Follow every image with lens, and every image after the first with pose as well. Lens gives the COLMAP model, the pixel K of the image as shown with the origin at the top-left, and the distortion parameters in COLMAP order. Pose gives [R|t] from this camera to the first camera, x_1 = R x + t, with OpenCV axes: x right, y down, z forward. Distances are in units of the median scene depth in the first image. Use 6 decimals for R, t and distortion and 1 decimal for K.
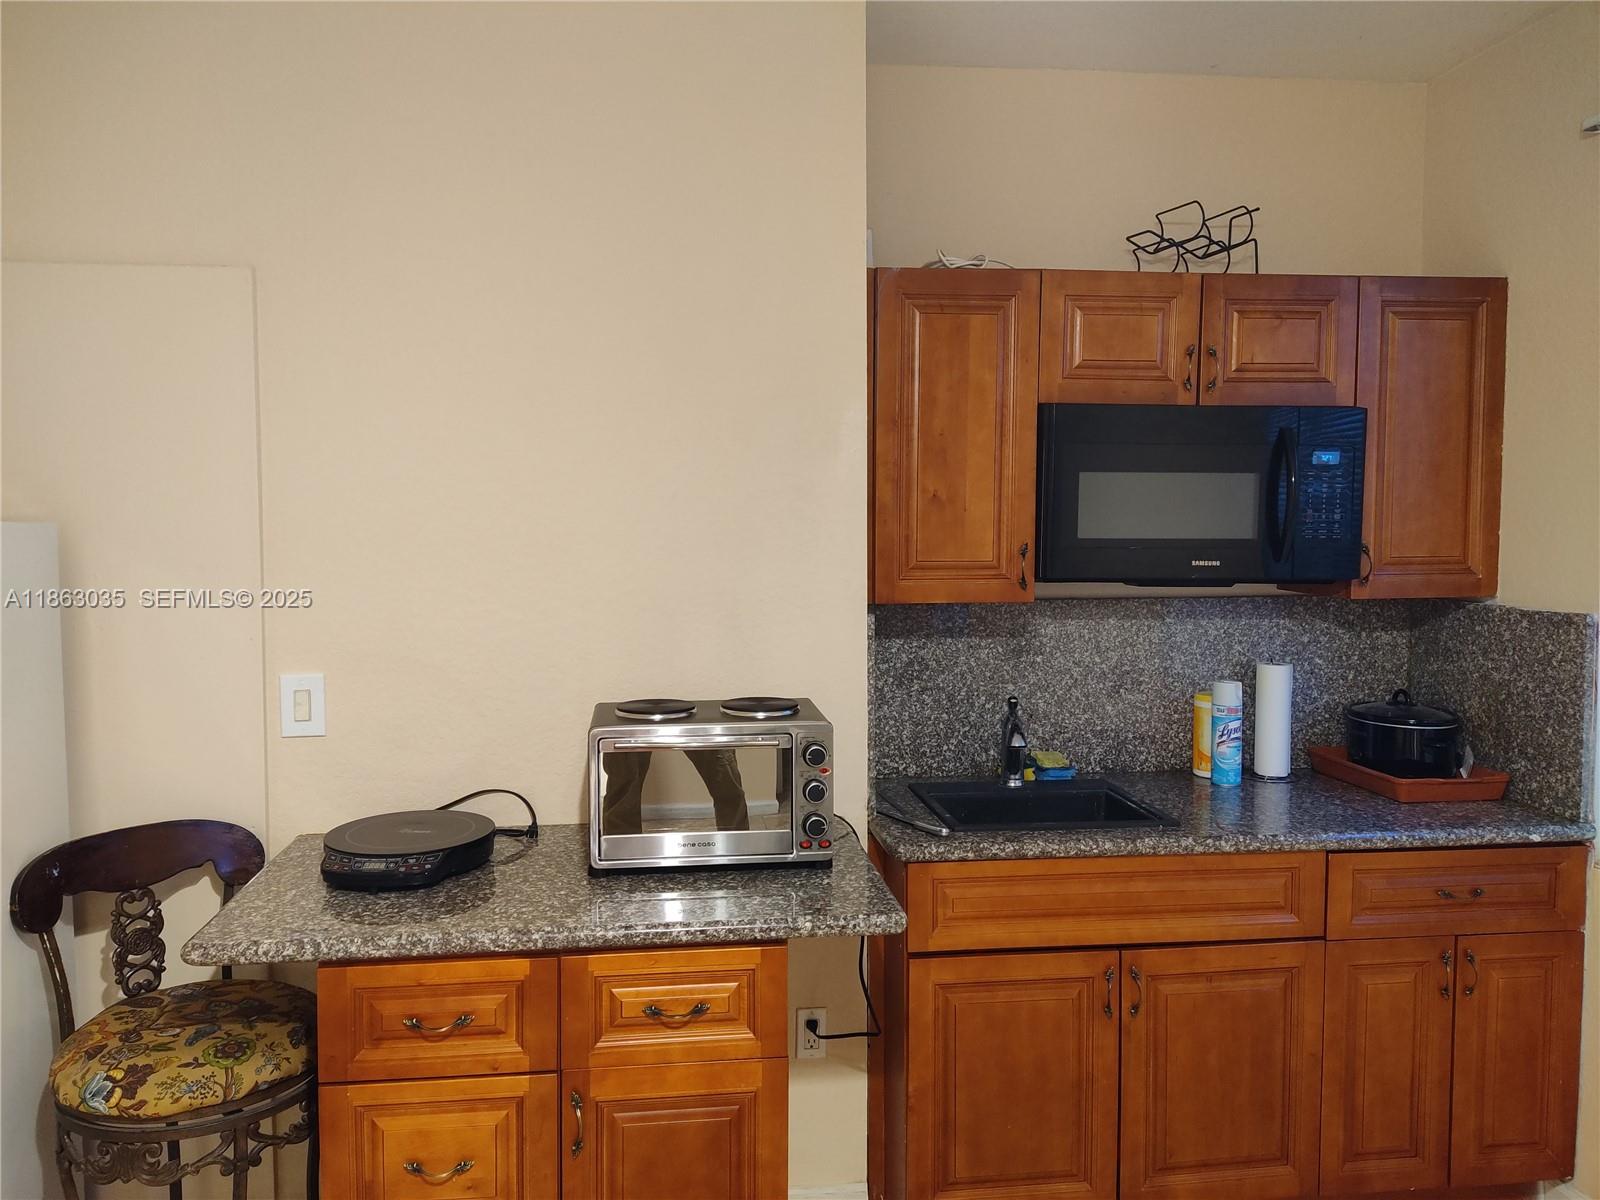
lens RADIAL K [[1137.6, 0, 800.0], [0, 1137.6, 600.0], [0, 0, 1]] dist [0.092644, -0.097379]
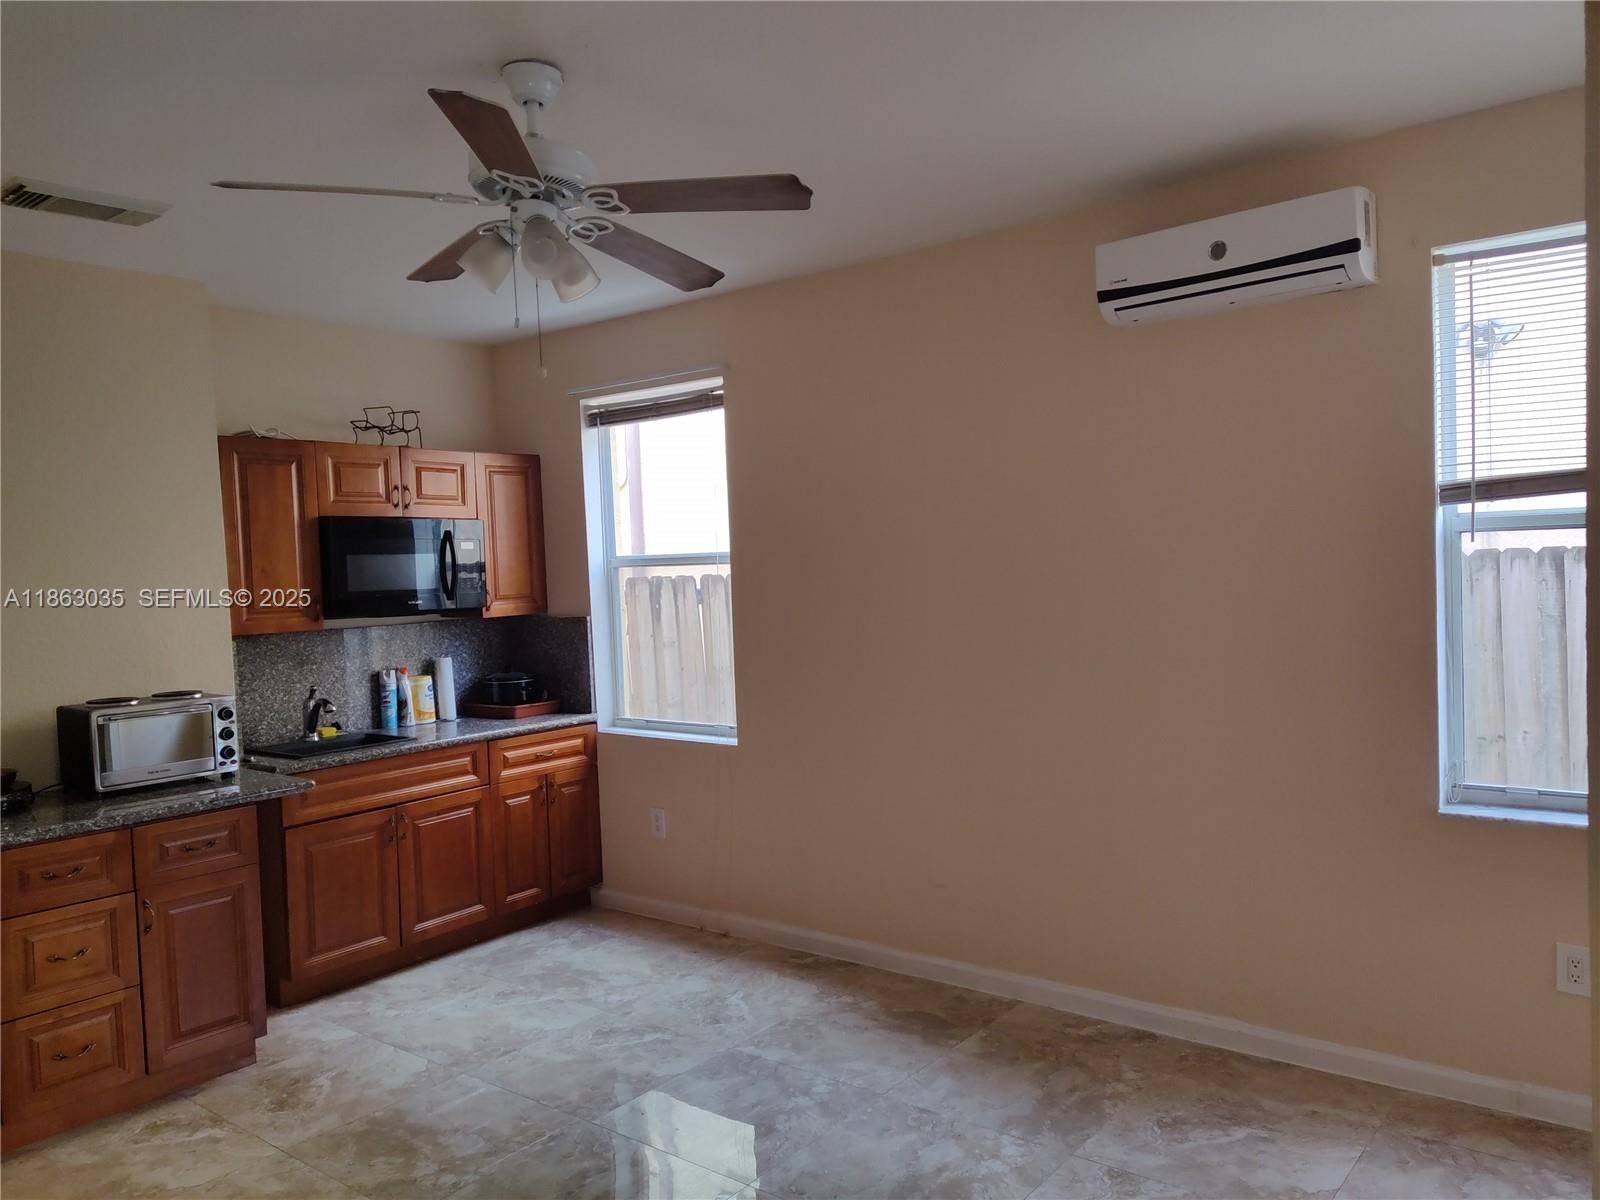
lens RADIAL K [[1137.6, 0, 800.0], [0, 1137.6, 600.0], [0, 0, 1]] dist [0.092644, -0.097379]
pose [[0.704388, -0.049519, 0.708086, -0.562109], [0.088204, 0.995938, -0.018093, 0.057170], [-0.704314, 0.075201, 0.705894, -0.805616]]
